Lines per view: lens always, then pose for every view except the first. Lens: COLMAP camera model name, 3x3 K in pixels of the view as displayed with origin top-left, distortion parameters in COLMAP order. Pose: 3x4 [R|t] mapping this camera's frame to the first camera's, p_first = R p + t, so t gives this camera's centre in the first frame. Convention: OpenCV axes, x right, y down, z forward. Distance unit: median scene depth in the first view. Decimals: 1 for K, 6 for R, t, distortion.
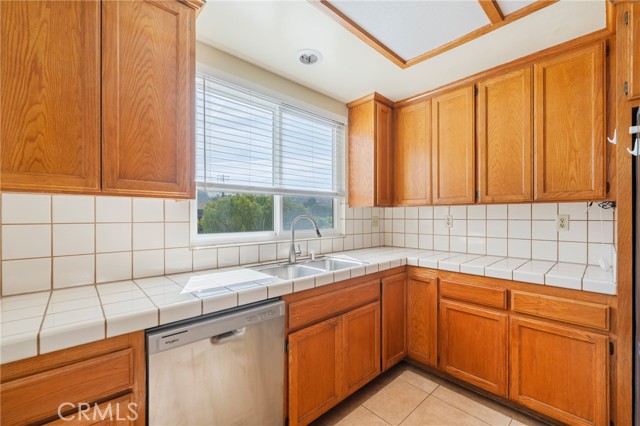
lens RADIAL K [[263.0, 0, 316.5], [0, 263.0, 217.7], [0, 0, 1]] dist [-0.001633, -0.000266]
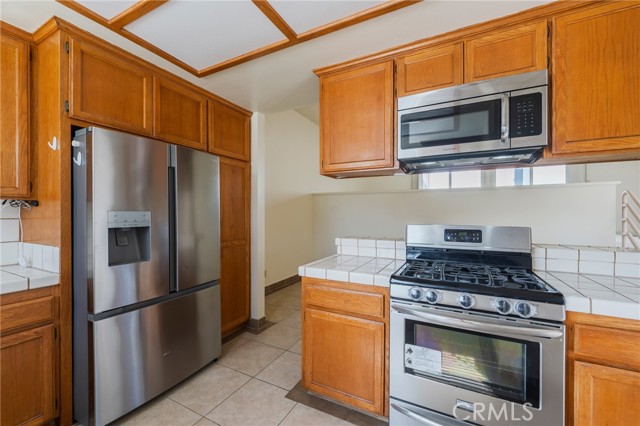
lens RADIAL K [[263.0, 0, 318.8], [0, 263.0, 213.0], [0, 0, 1]] dist [-0.001633, -0.000266]
pose [[-0.350867, 0.007281, 0.936397, -0.222490], [0.003680, 0.999973, -0.006396, 0.000038], [-0.936418, 0.001201, -0.350885, 0.245249]]
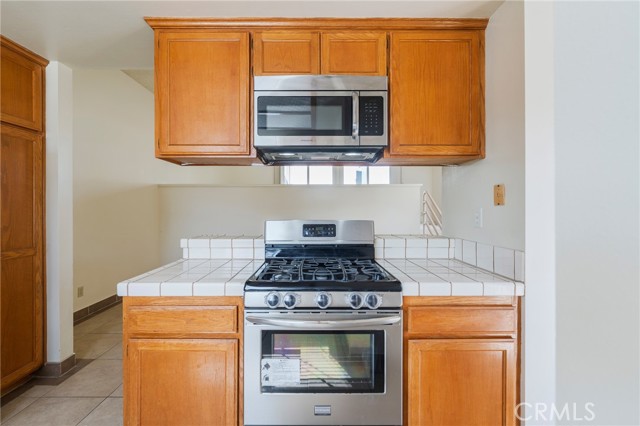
lens RADIAL K [[263.0, 0, 316.9], [0, 263.0, 209.6], [0, 0, 1]] dist [-0.001633, -0.000266]
pose [[-0.755157, 0.004208, 0.655530, -0.144205], [0.008083, 0.999963, 0.002894, 0.000074], [-0.655494, 0.007484, -0.755164, 0.161293]]
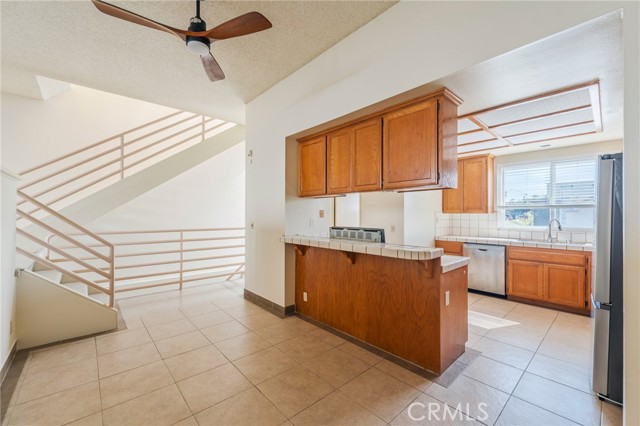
lens RADIAL K [[263.0, 0, 315.9], [0, 263.0, 213.1], [0, 0, 1]] dist [-0.001633, -0.000266]
pose [[-0.006446, -0.001804, -0.999978, 2.109501], [-0.007432, 0.999971, -0.001756, -0.037569], [0.999952, 0.007420, -0.006459, -0.848094]]
